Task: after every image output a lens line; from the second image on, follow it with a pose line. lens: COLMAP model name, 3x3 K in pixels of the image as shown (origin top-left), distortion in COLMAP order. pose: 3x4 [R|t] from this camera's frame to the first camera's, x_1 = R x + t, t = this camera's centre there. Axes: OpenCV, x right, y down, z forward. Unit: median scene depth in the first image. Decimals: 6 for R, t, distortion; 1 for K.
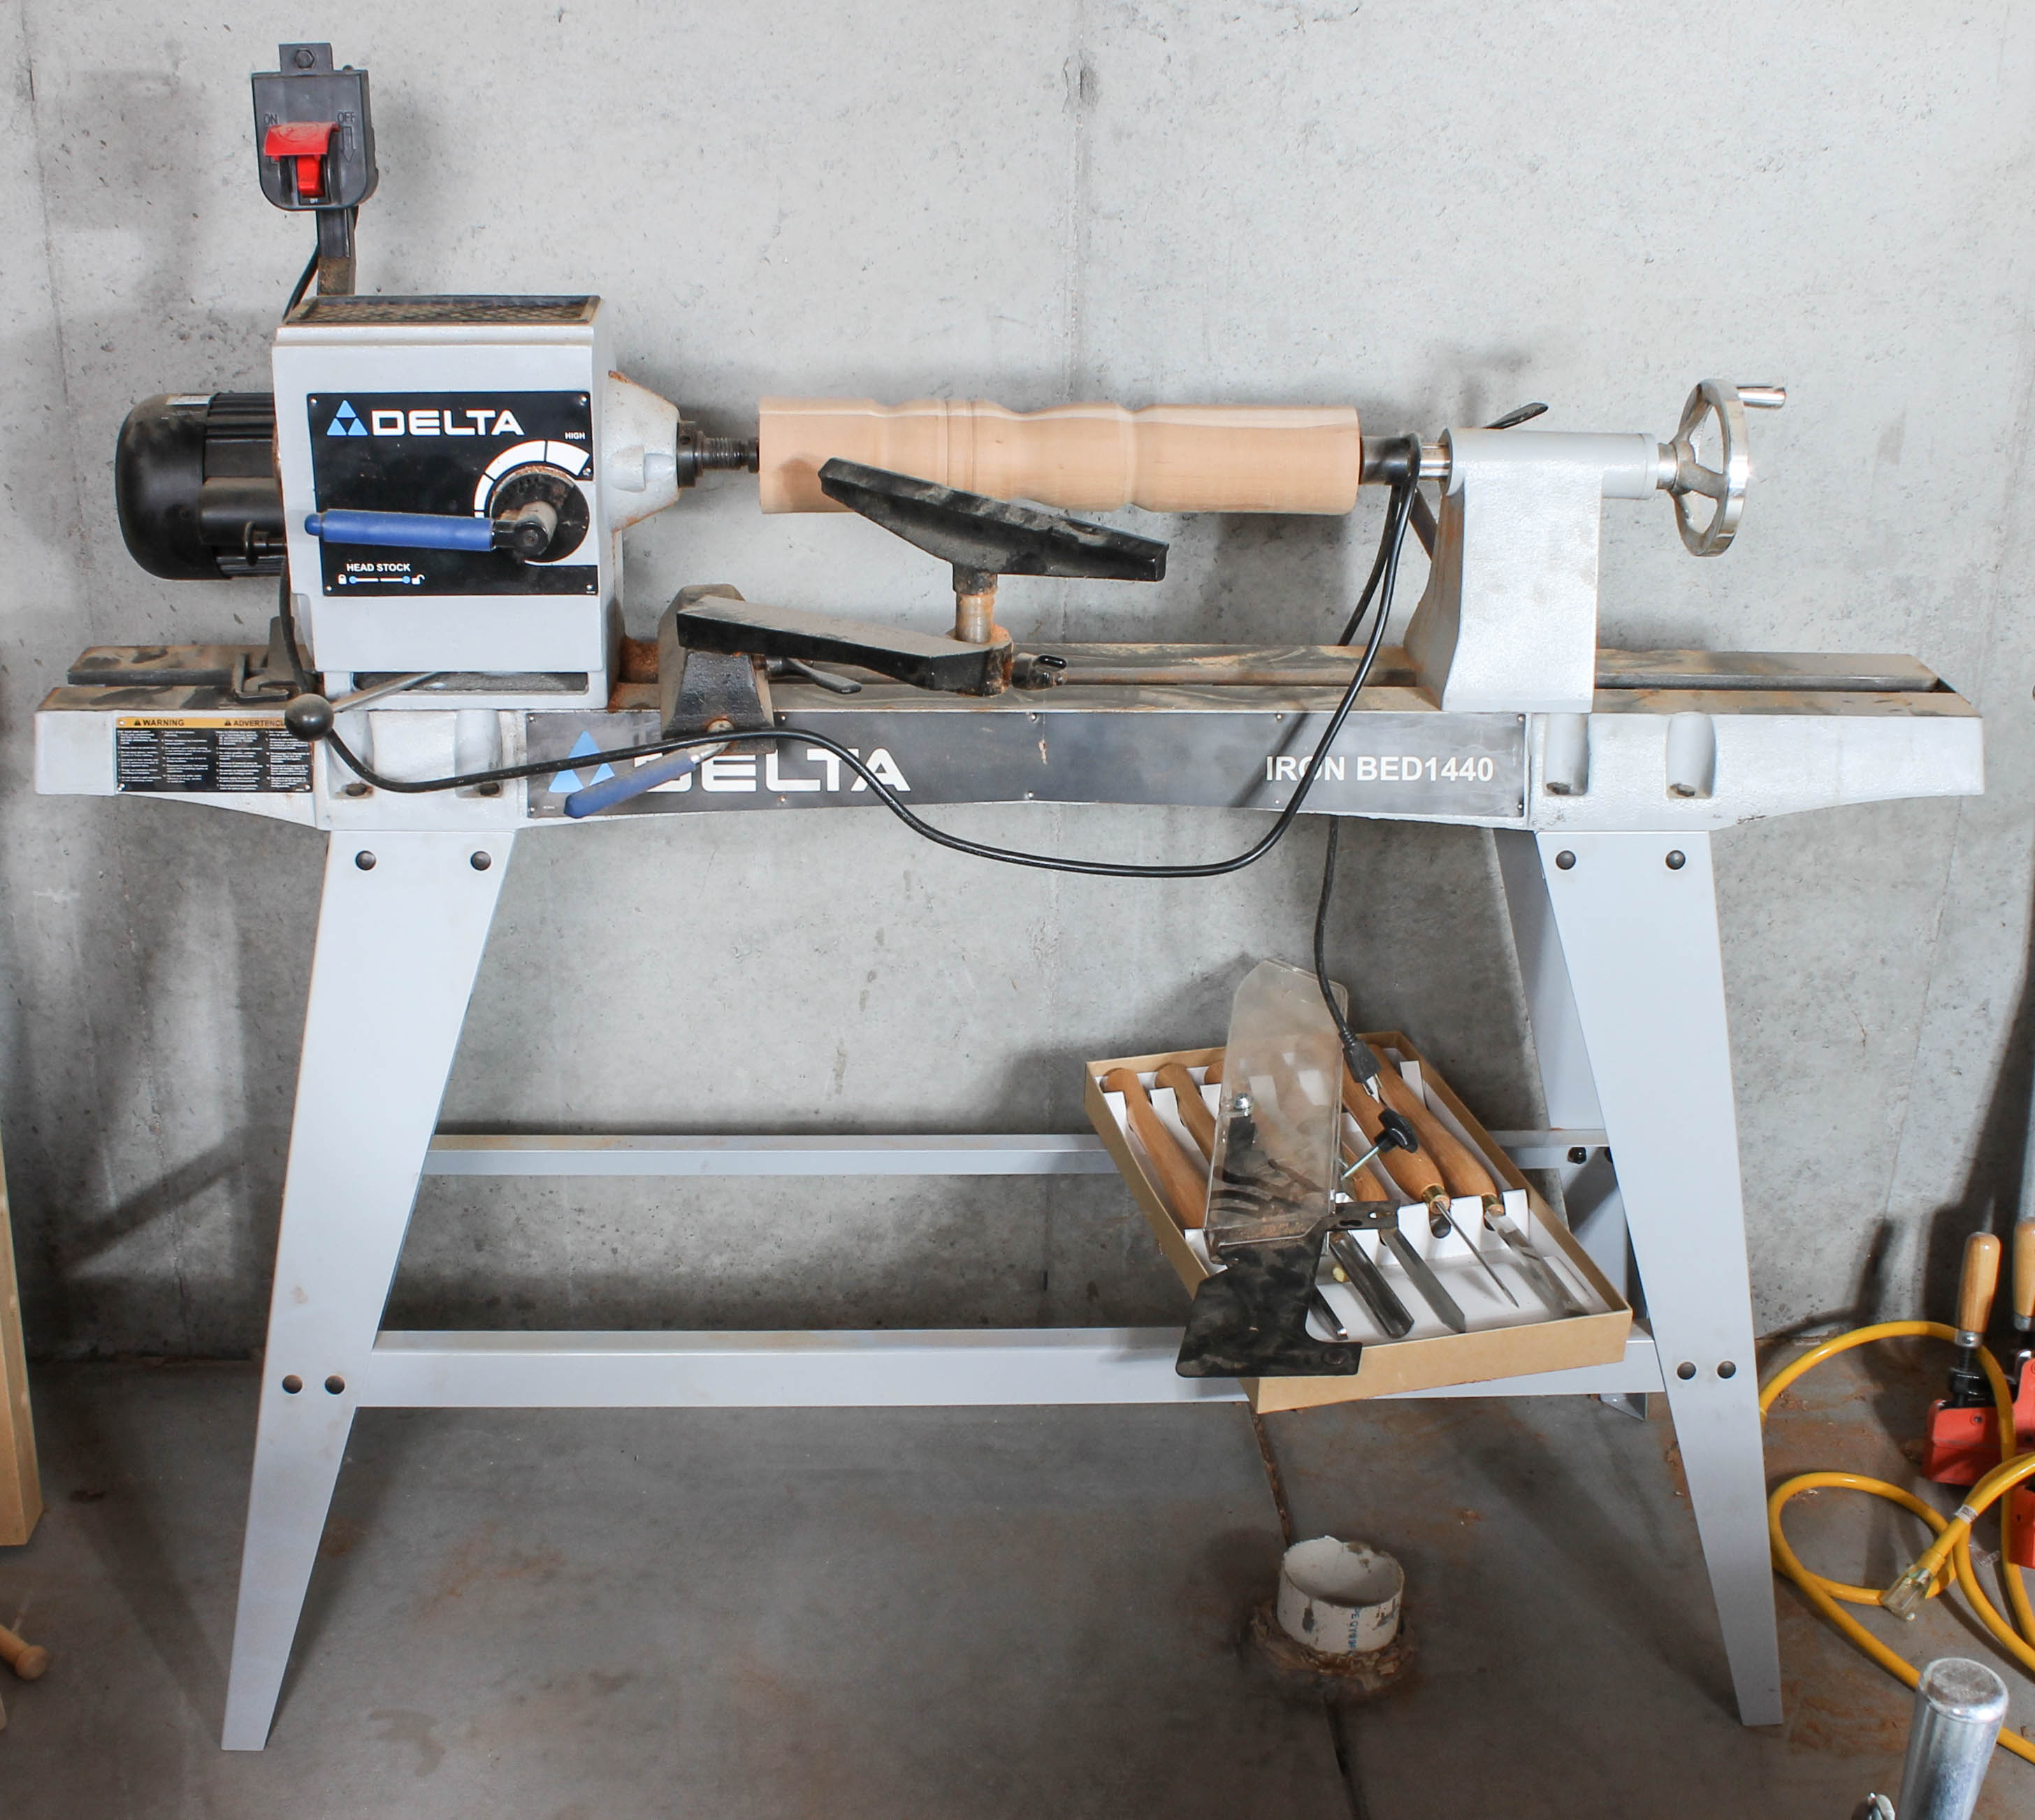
lens RADIAL K [[2475.5, 0, 974.2], [0, 2475.5, 900.8], [0, 0, 1]] dist [-0.126826, 0.000000]
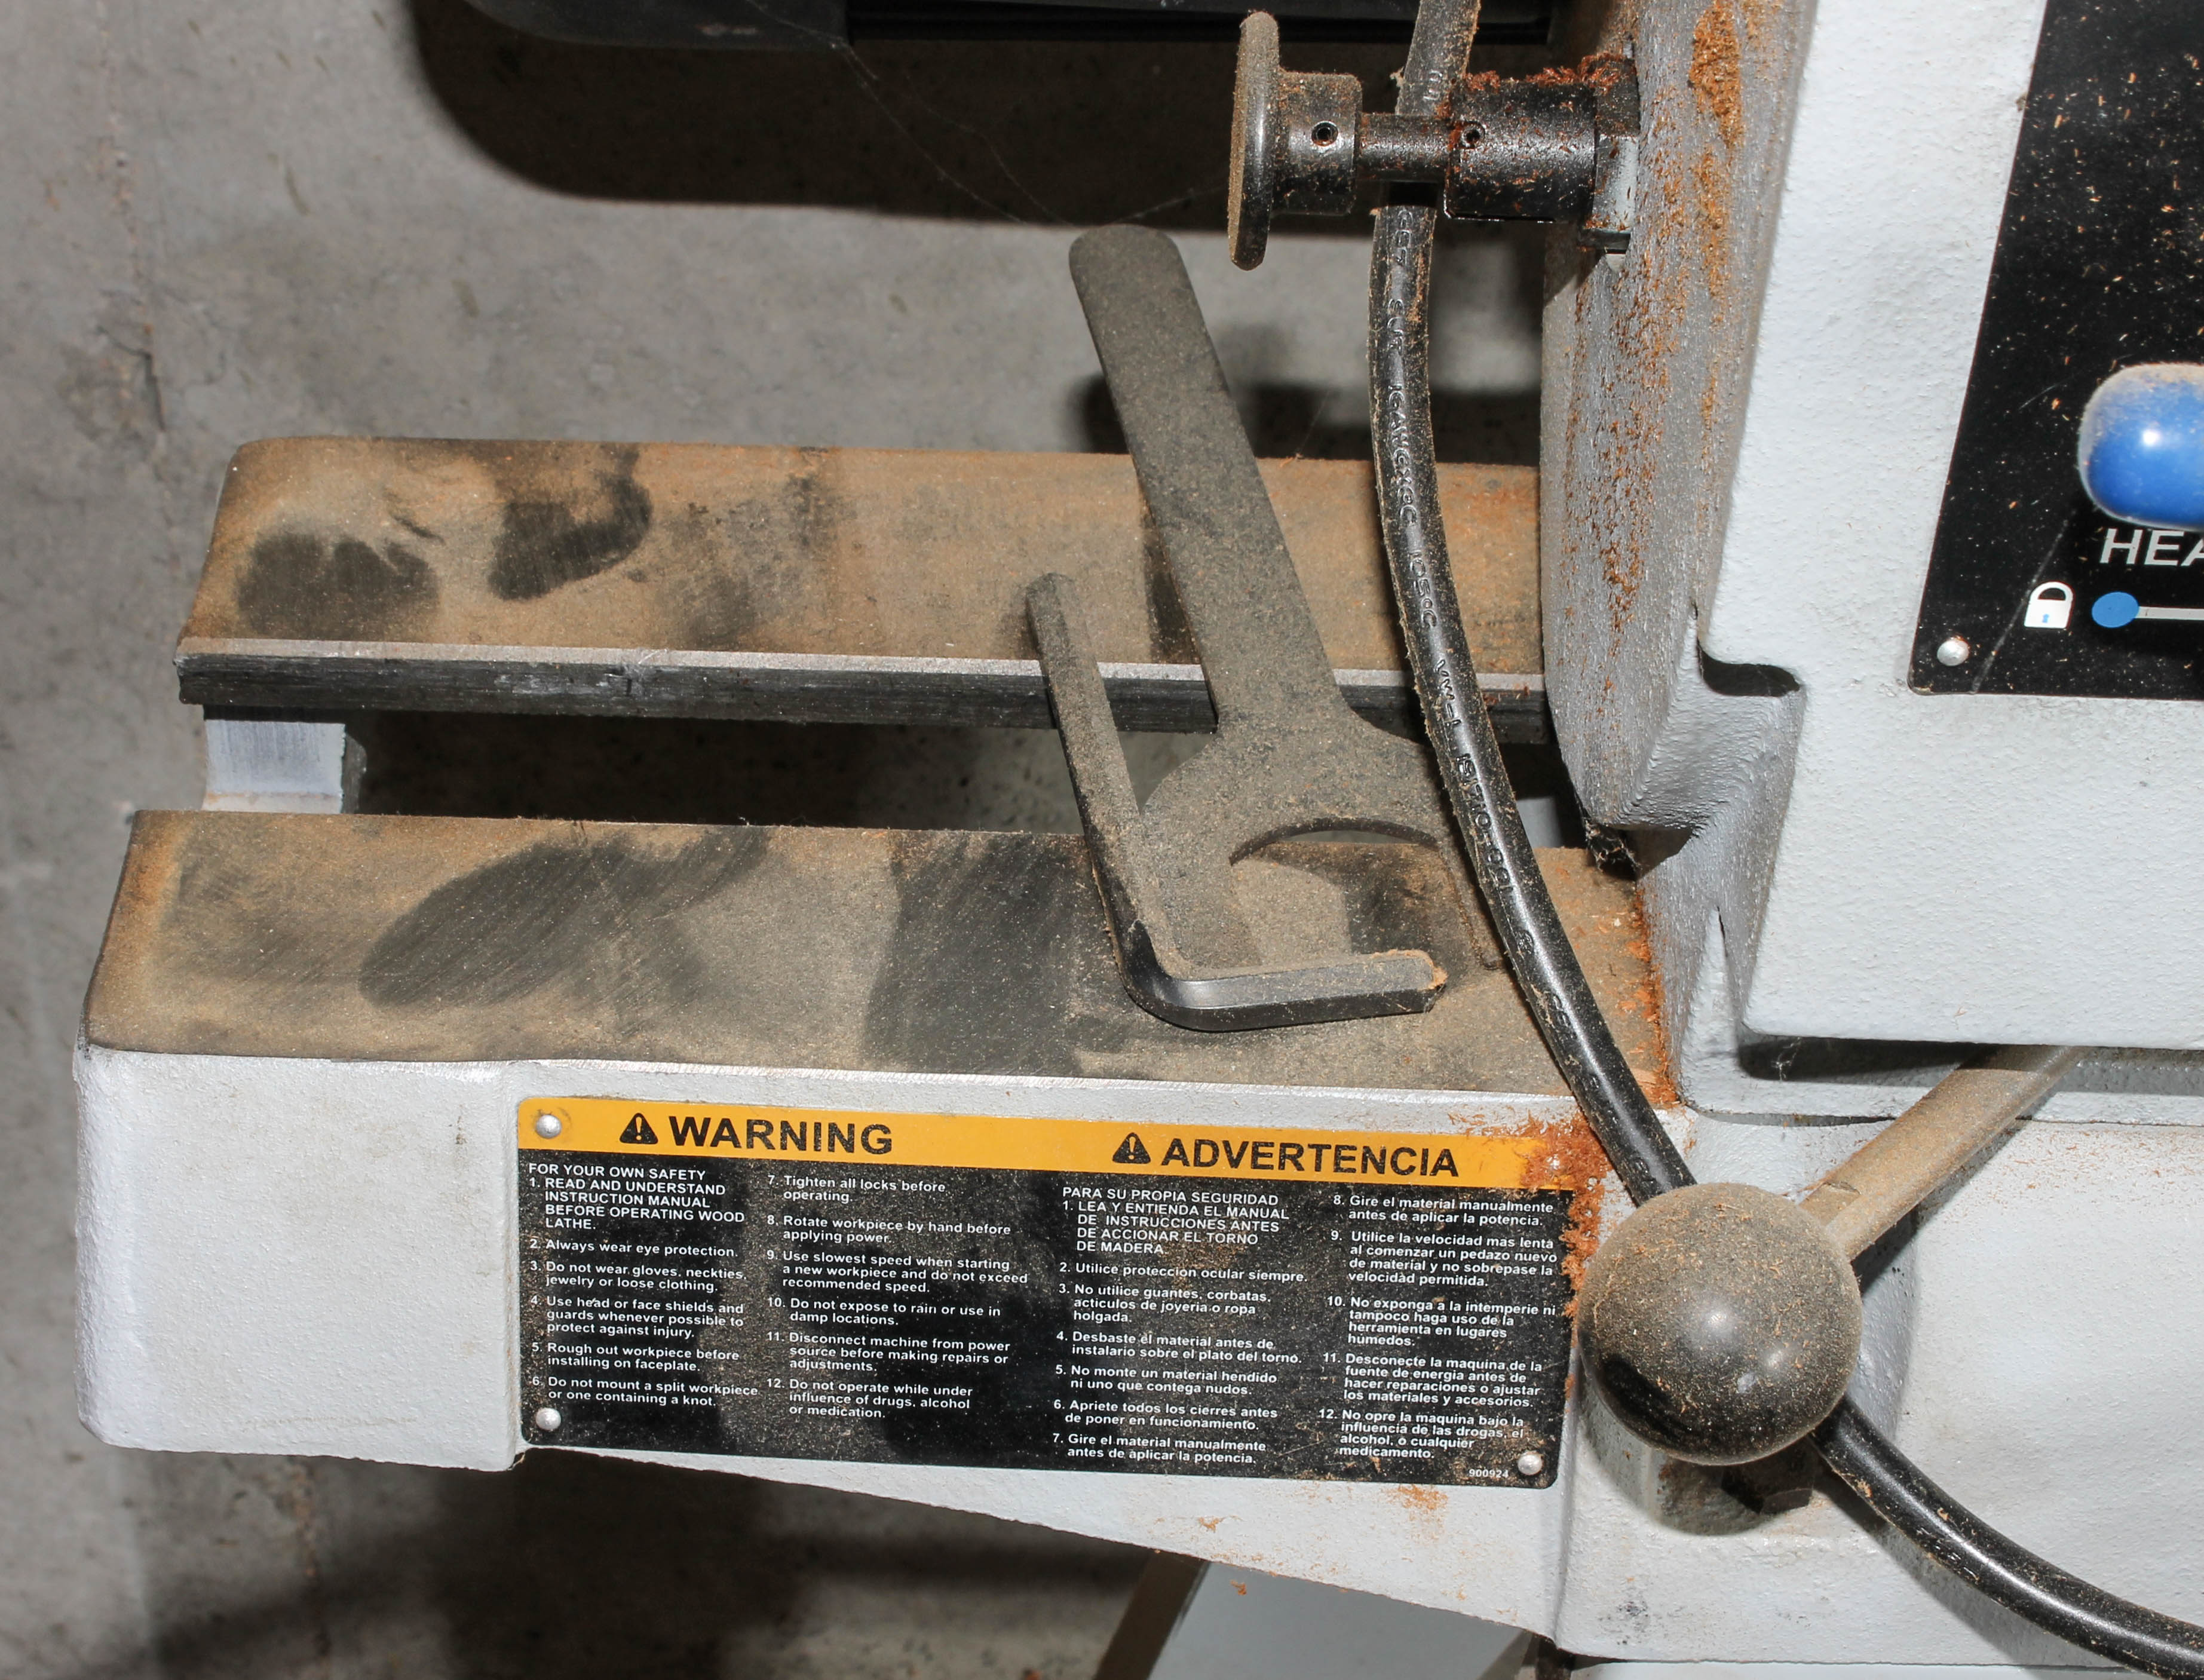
lens RADIAL K [[4200.5, 0, 1033.8], [0, 4200.5, 817.5], [0, 0, 1]] dist [-0.025792, 0.000000]
pose [[0.998117, 0.044801, -0.041905, -0.289342], [-0.031755, 0.961801, 0.271901, -0.176250], [0.052486, -0.270058, 0.961412, 0.674644]]
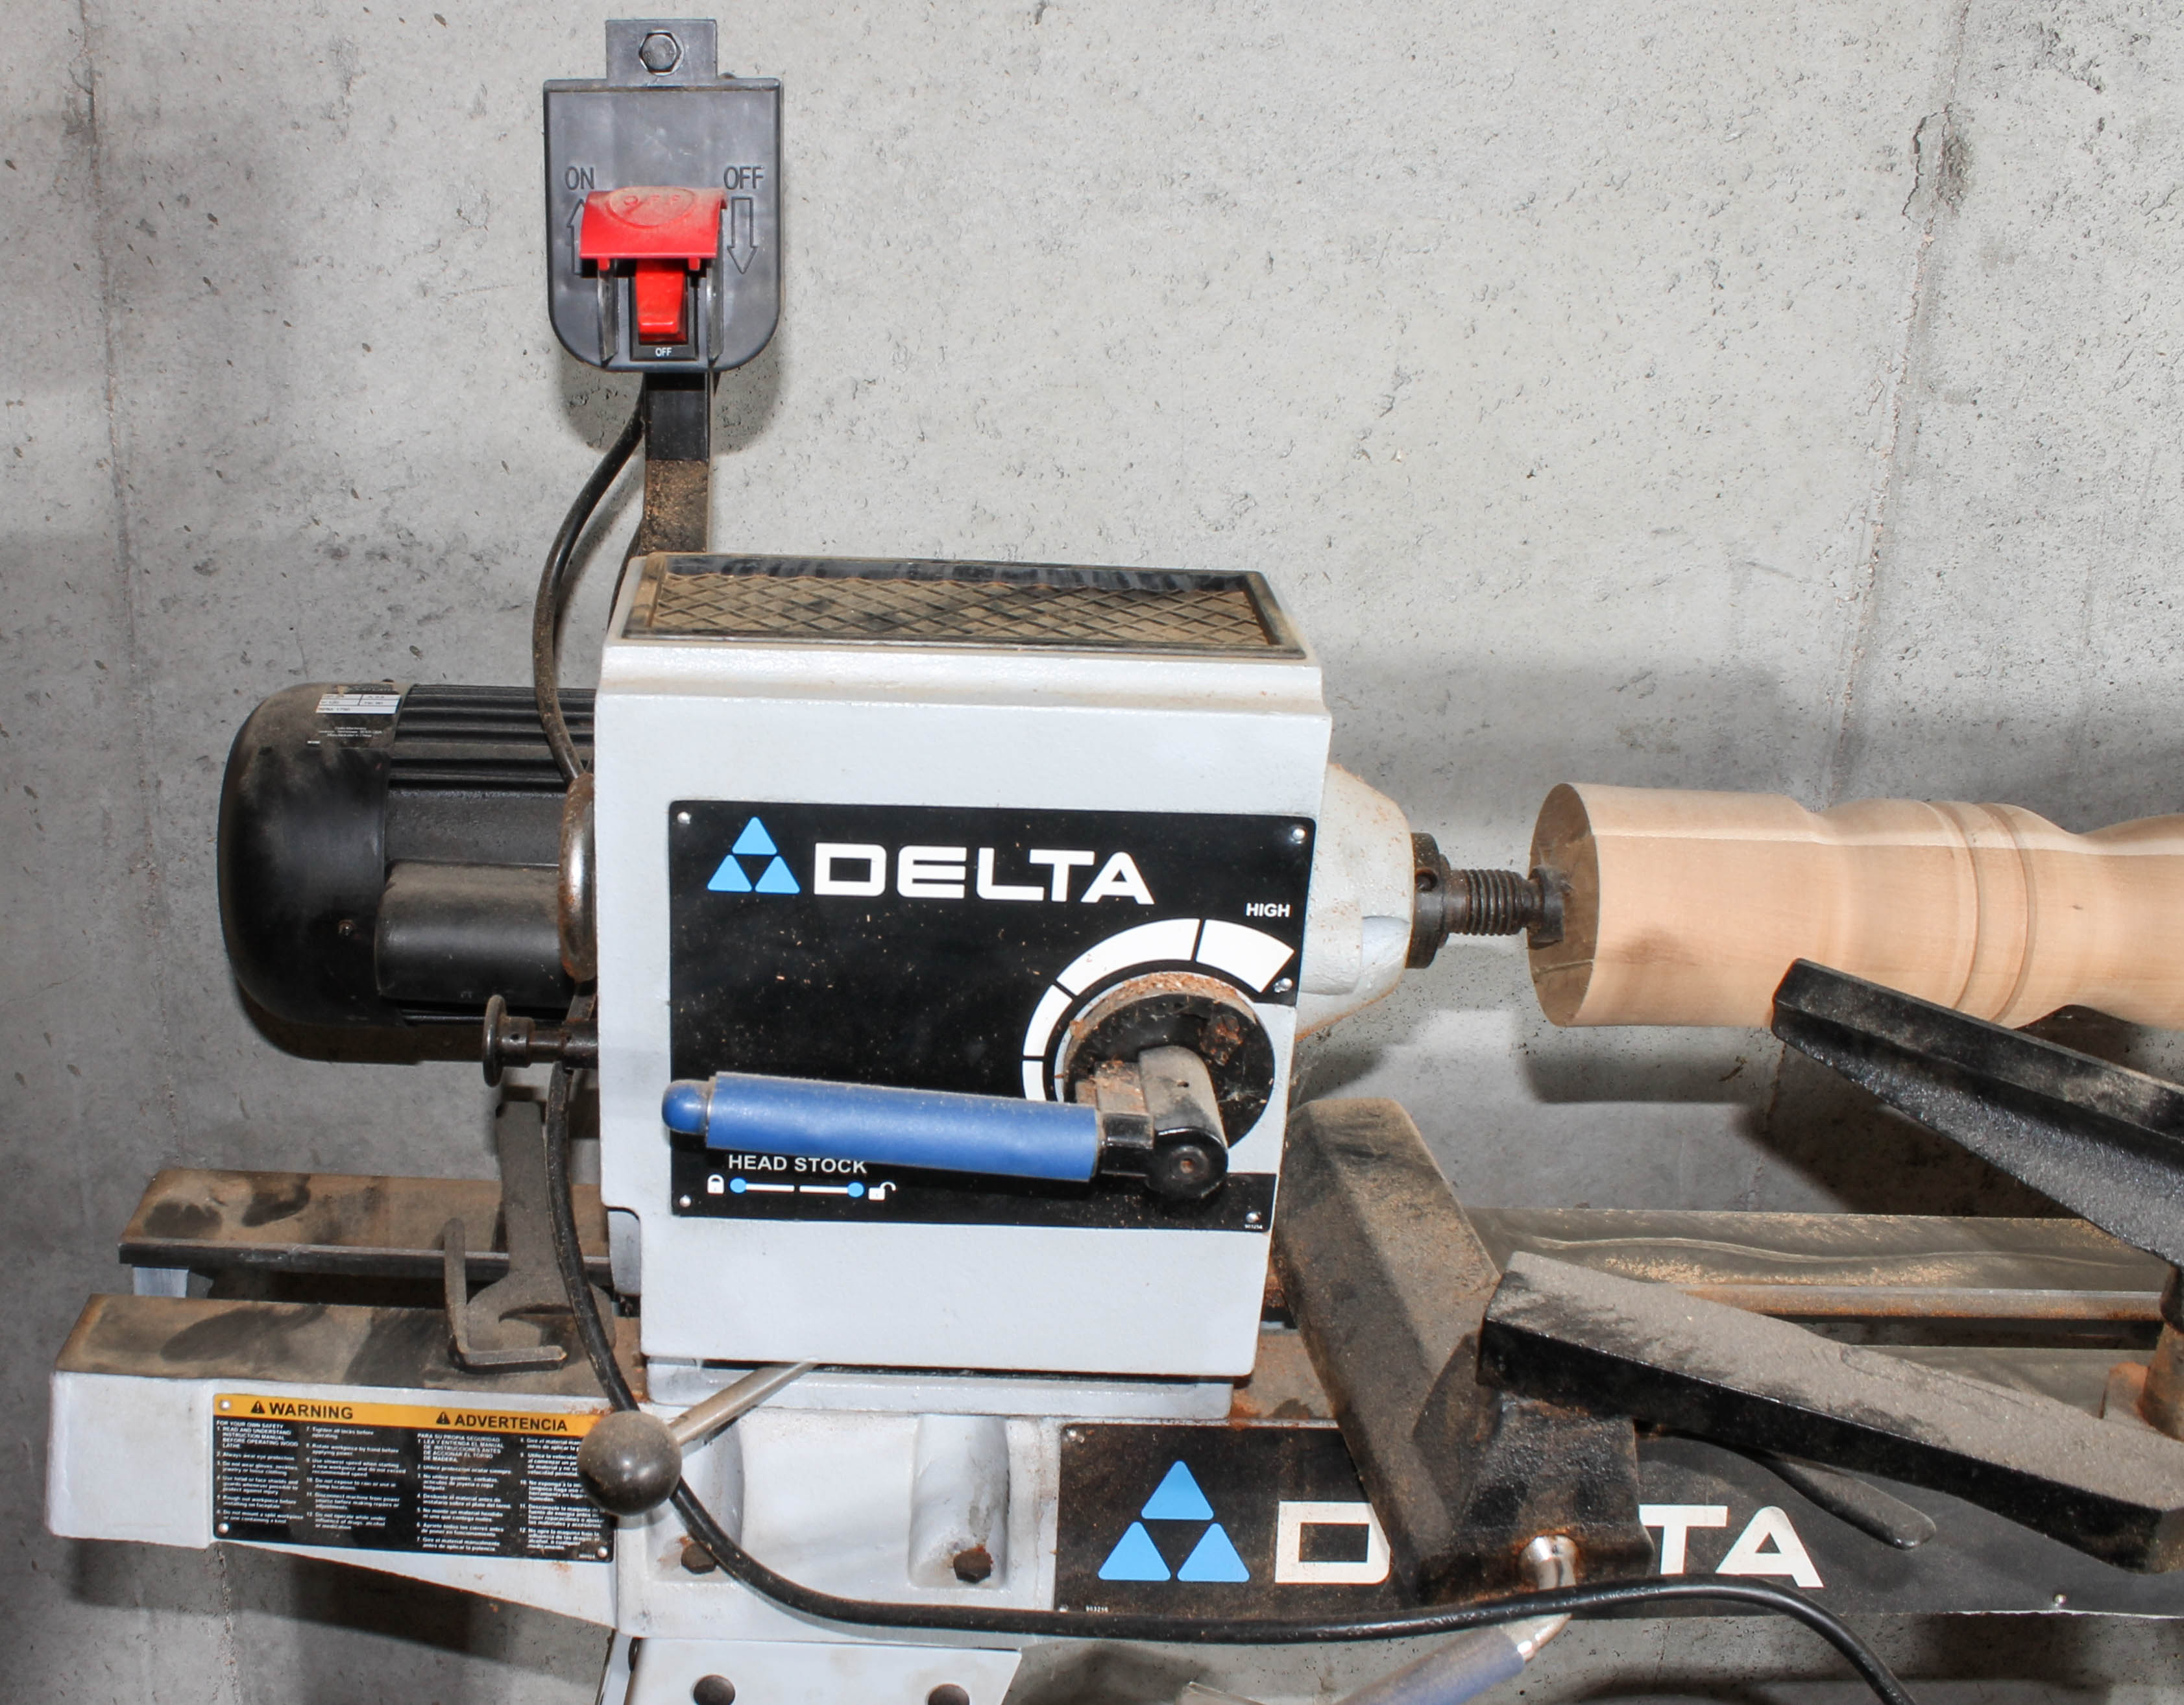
lens RADIAL K [[2301.1, 0, 818.0], [0, 2301.1, 830.4], [0, 0, 1]] dist [-0.092213, 0.000000]
pose [[0.997519, 0.029317, -0.063997, -0.197445], [-0.032016, 0.998623, -0.041557, -0.166882], [0.062690, 0.043503, 0.997084, 0.525446]]
